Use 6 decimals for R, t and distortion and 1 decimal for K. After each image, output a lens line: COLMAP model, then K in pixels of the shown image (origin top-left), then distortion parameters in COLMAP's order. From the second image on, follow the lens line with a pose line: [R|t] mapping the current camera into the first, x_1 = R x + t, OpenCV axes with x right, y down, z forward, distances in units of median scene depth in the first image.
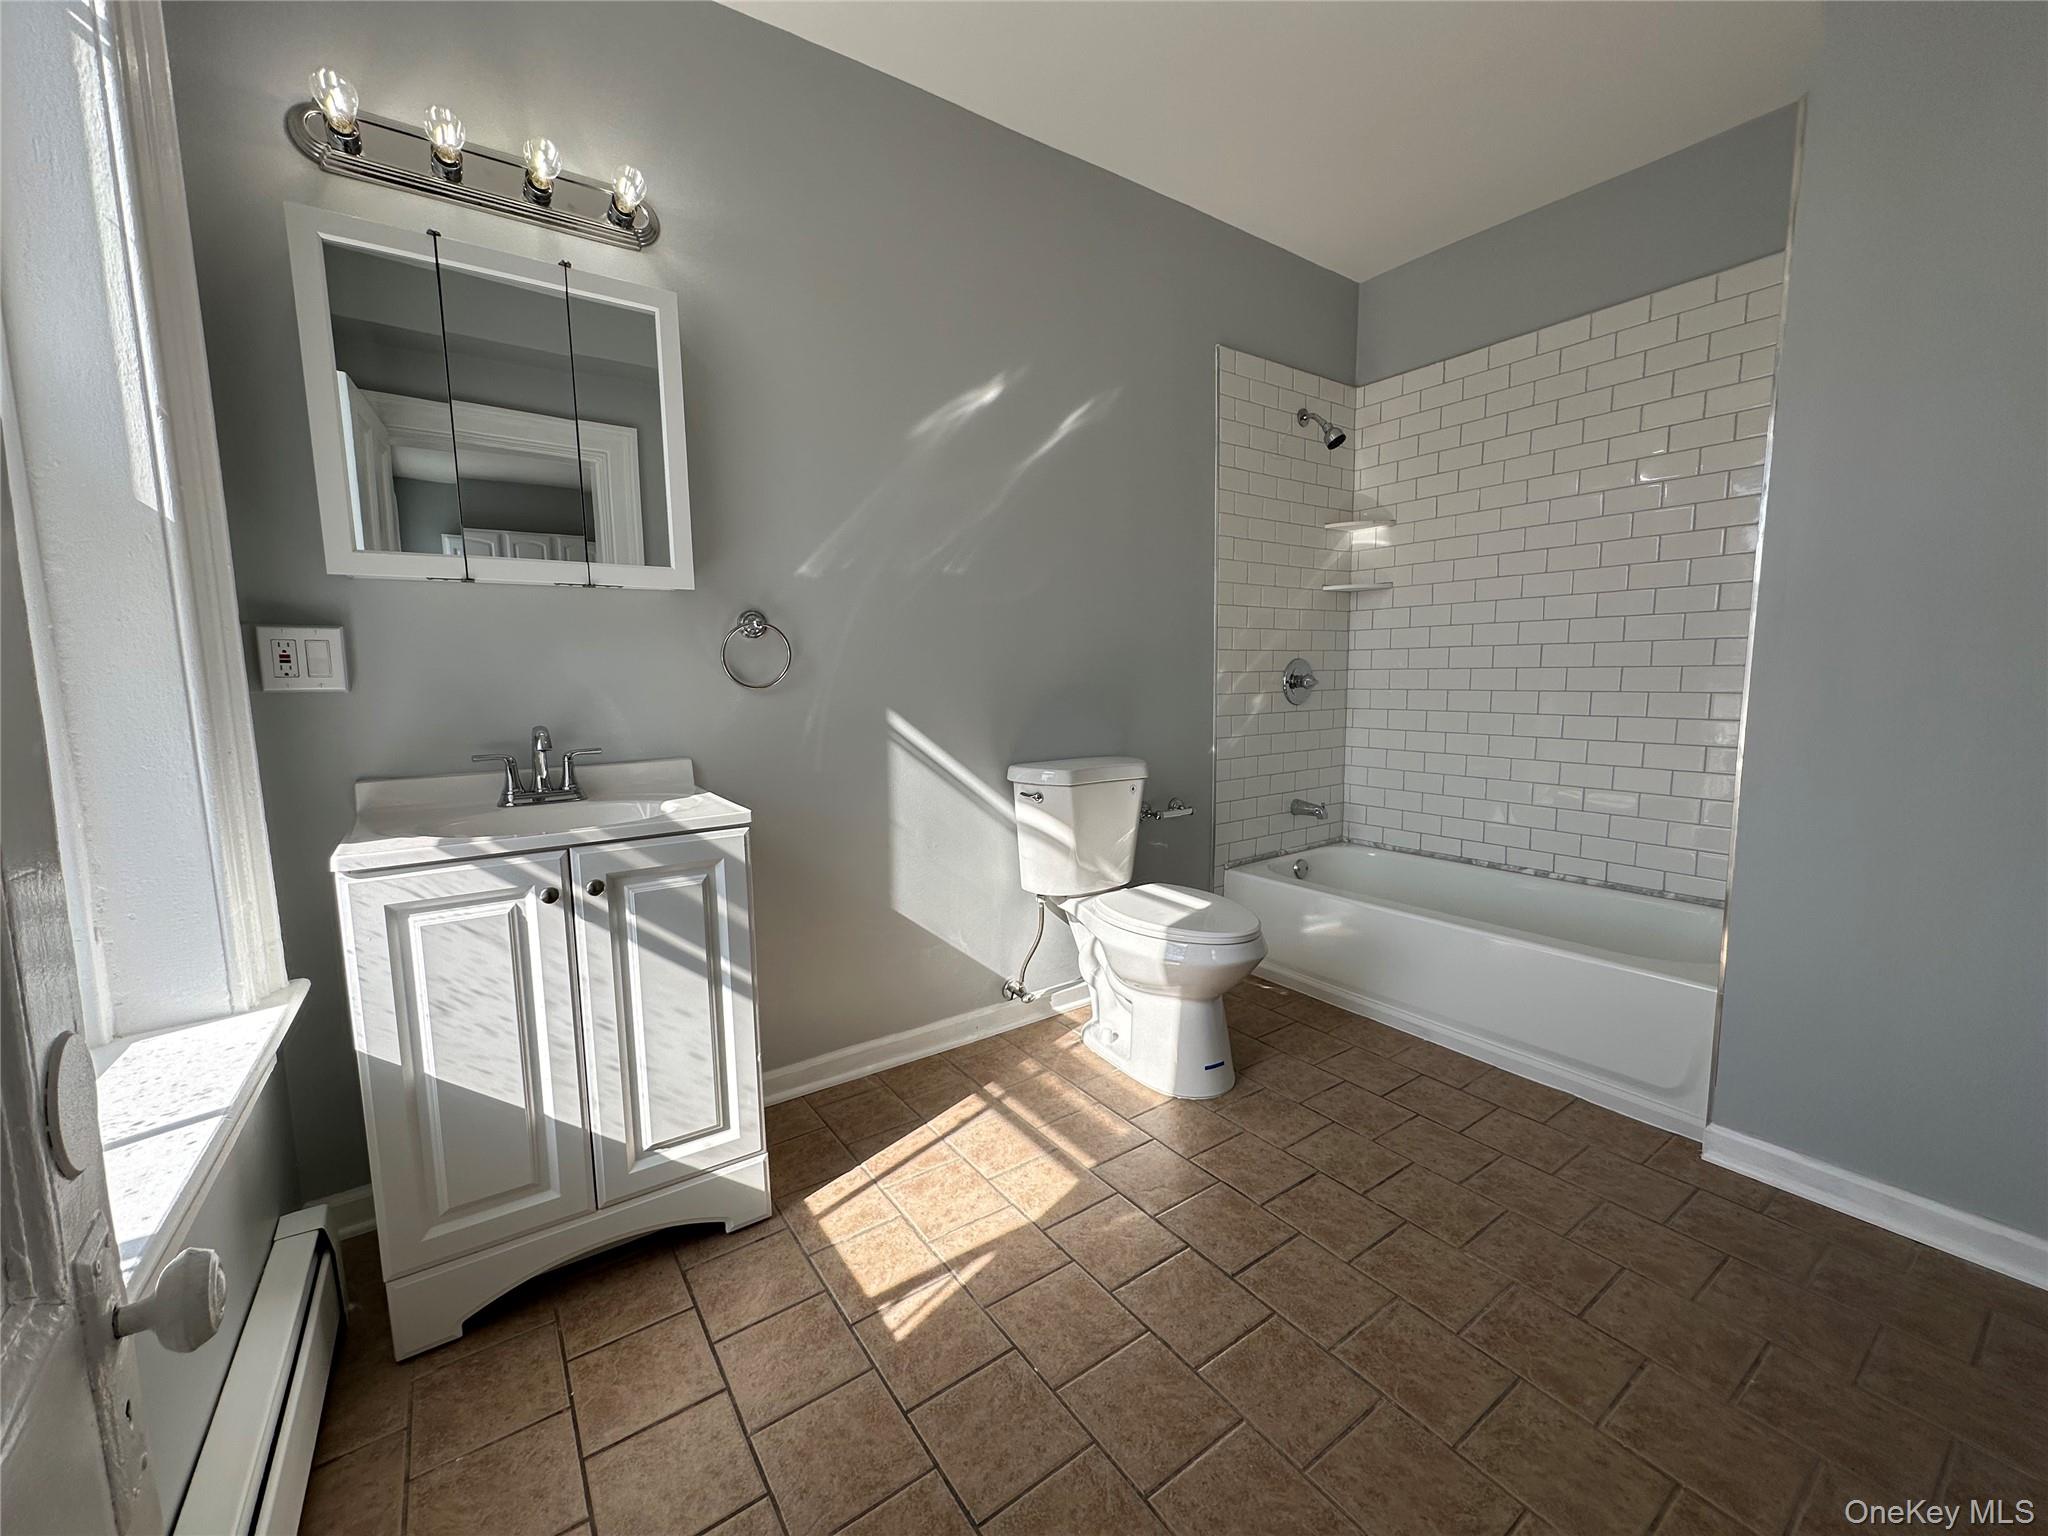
lens RADIAL K [[814.9, 0, 1025.9], [0, 814.9, 770.5], [0, 0, 1]] dist [-0.002973, 0.000649]
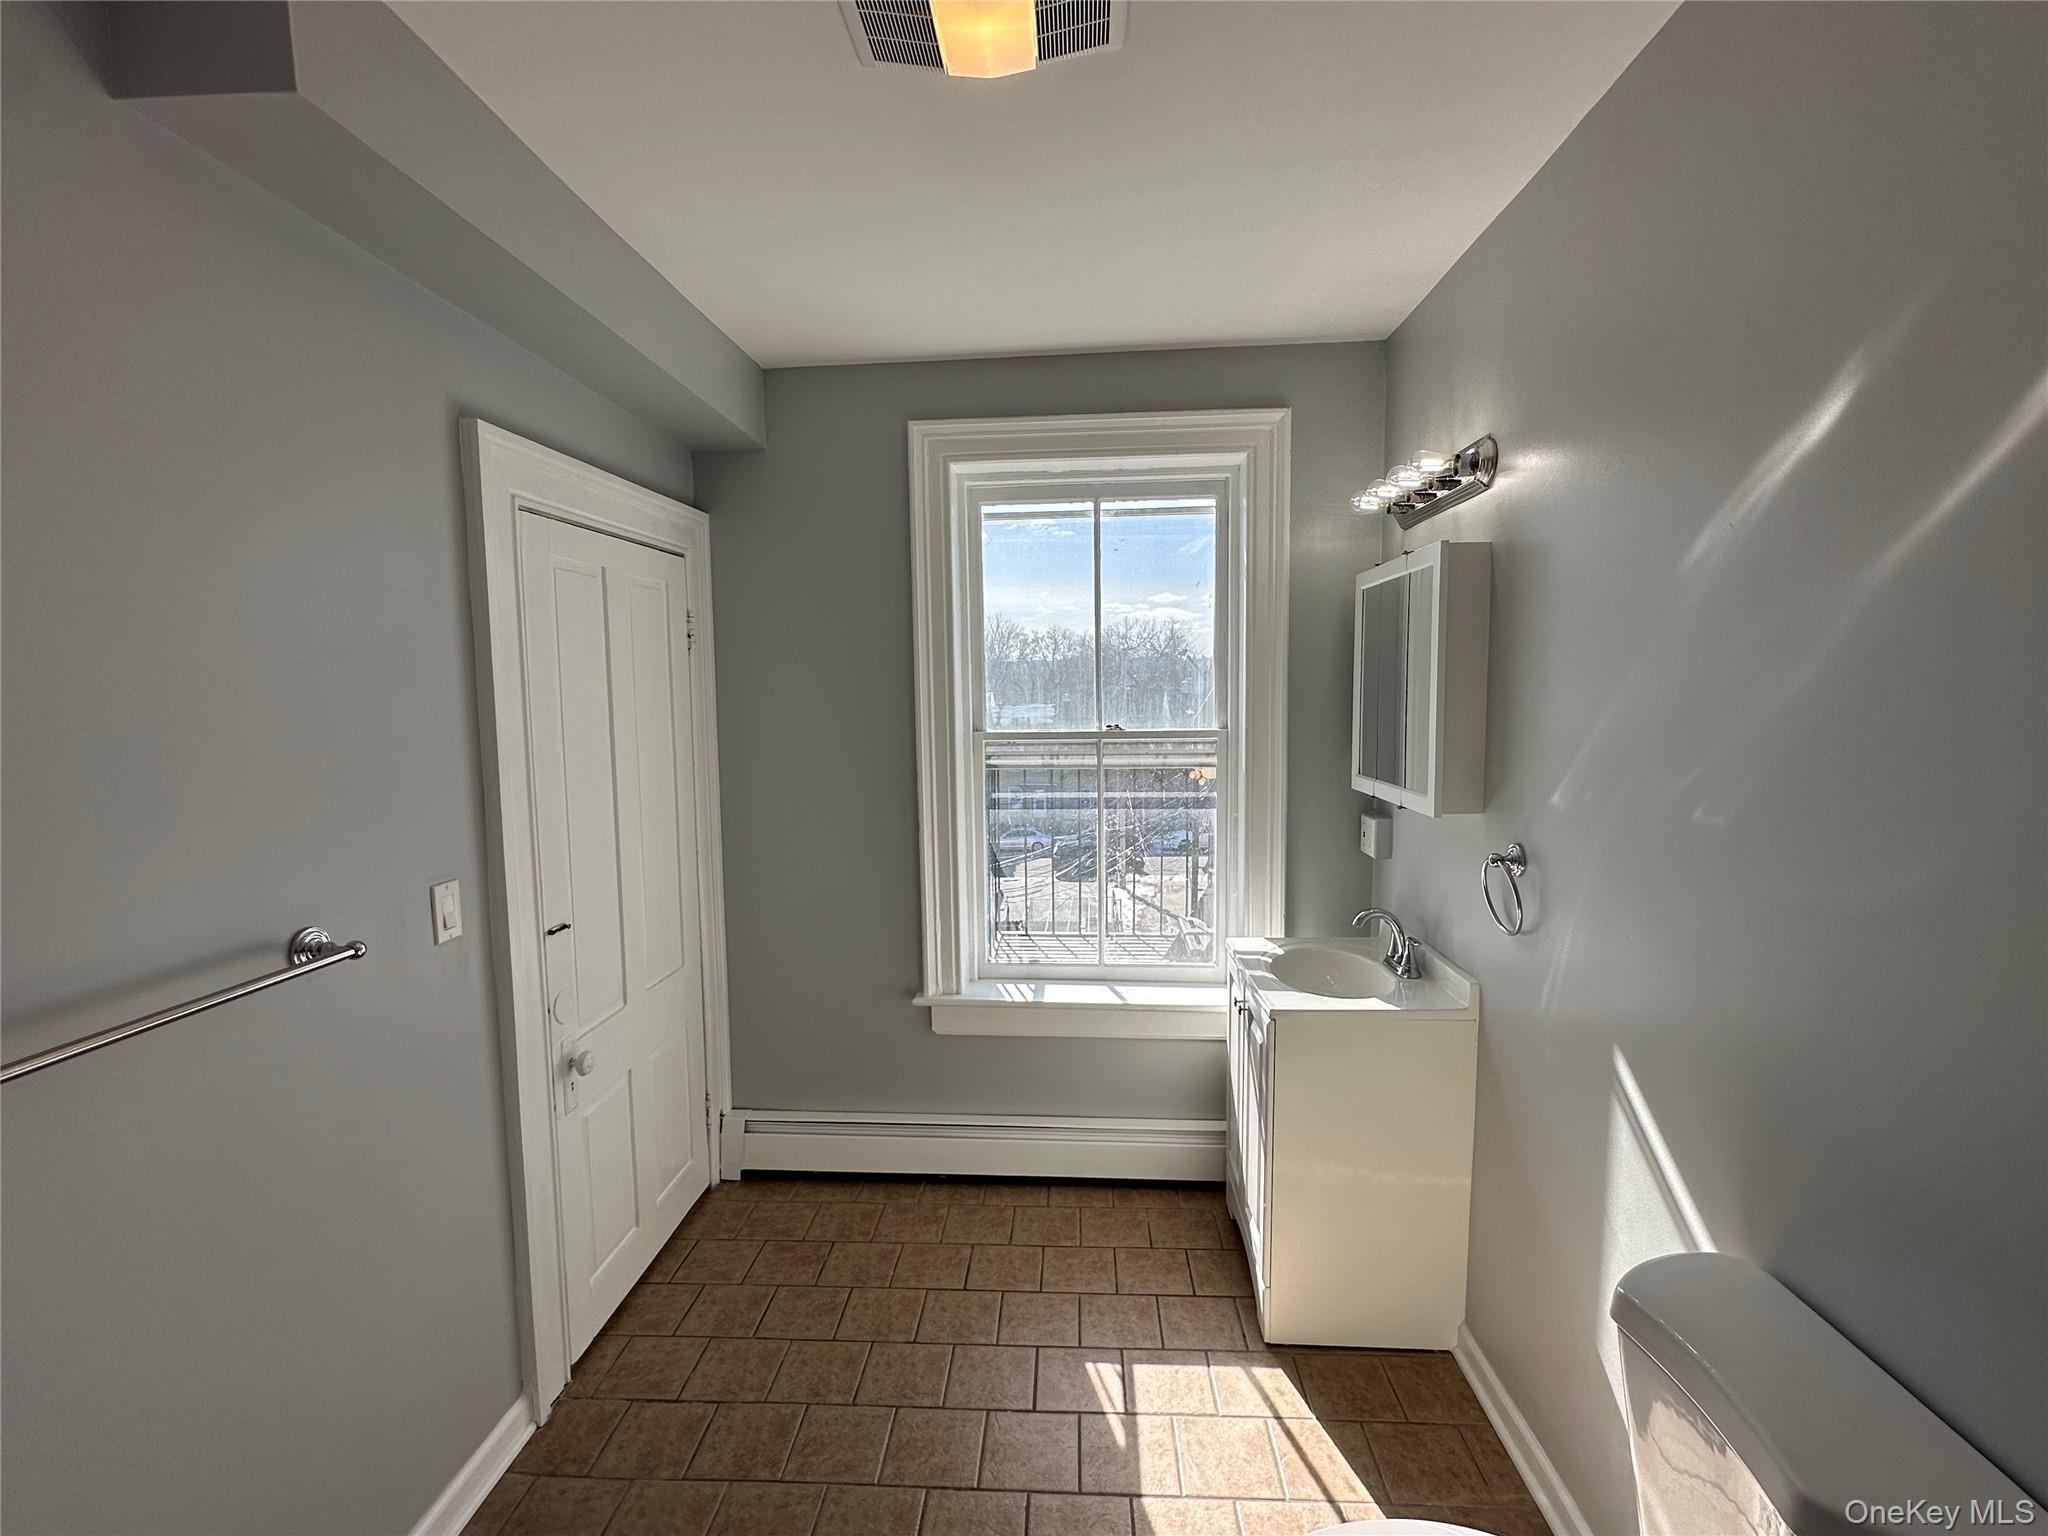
lens RADIAL K [[915.1, 0, 1025.4], [0, 915.1, 774.2], [0, 0, 1]] dist [-0.001875, -0.000079]
pose [[-0.620151, 0.095079, -0.778700, 0.594152], [-0.074670, 0.980967, 0.179243, -0.330563], [0.780921, 0.169303, -0.601248, 0.951457]]
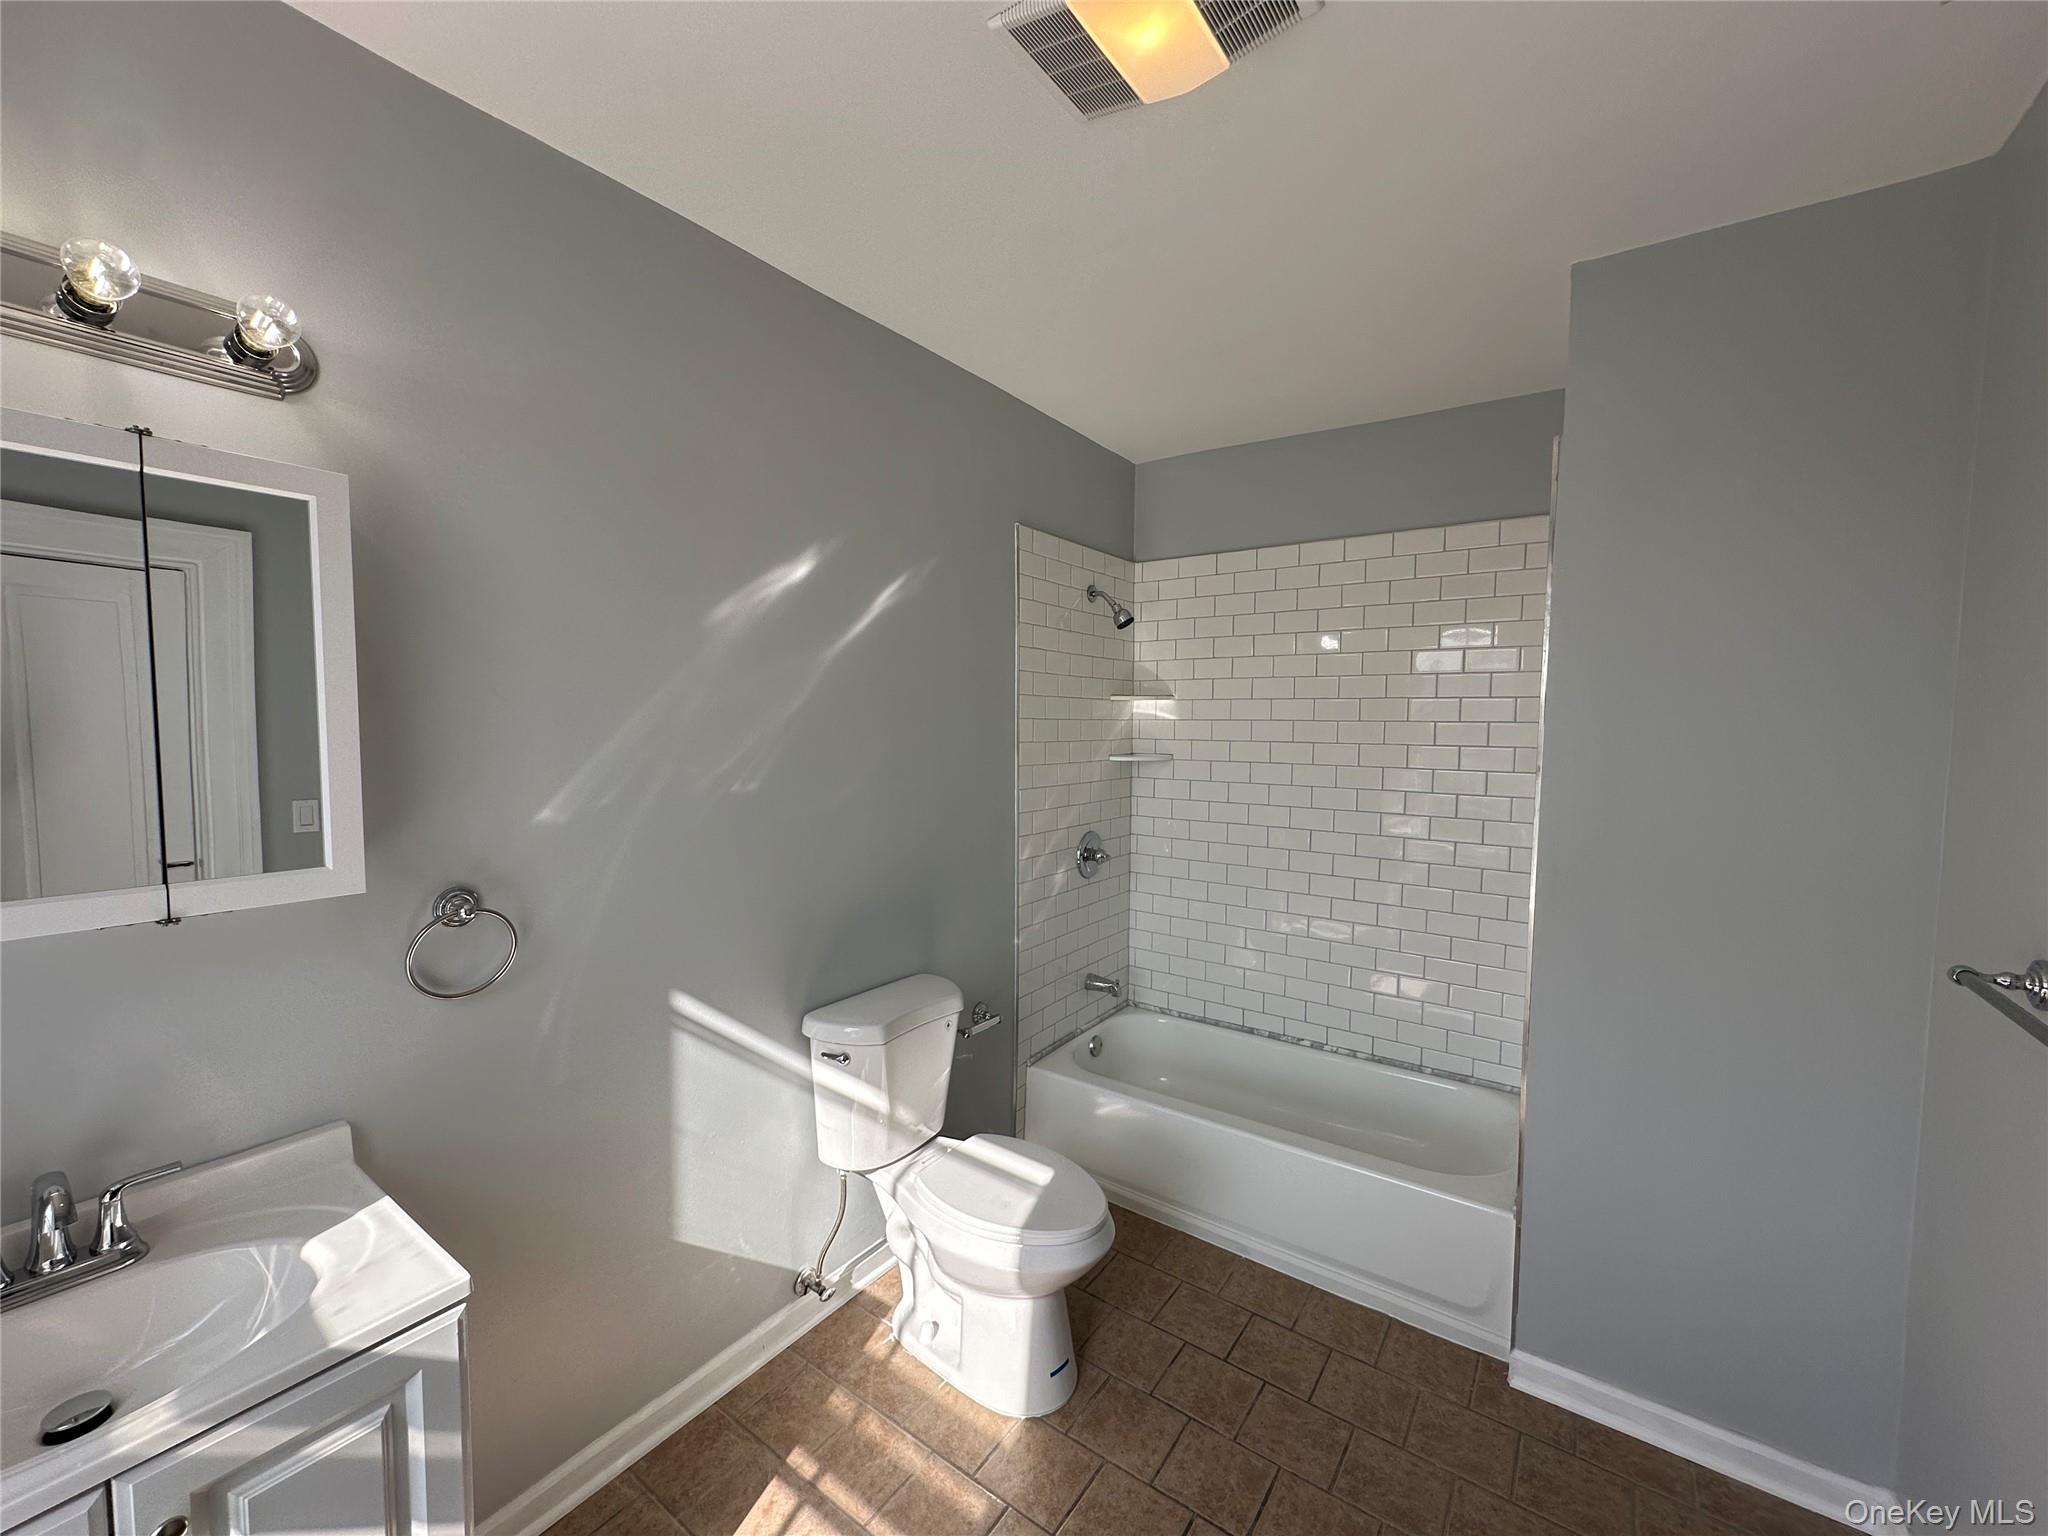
lens RADIAL K [[814.9, 0, 1025.9], [0, 814.9, 770.5], [0, 0, 1]] dist [-0.002973, 0.000649]
pose [[0.943934, -0.000492, 0.330133, -0.081835], [0.020088, 0.998231, -0.055950, -0.205776], [-0.329522, 0.059445, 0.942275, 0.126062]]
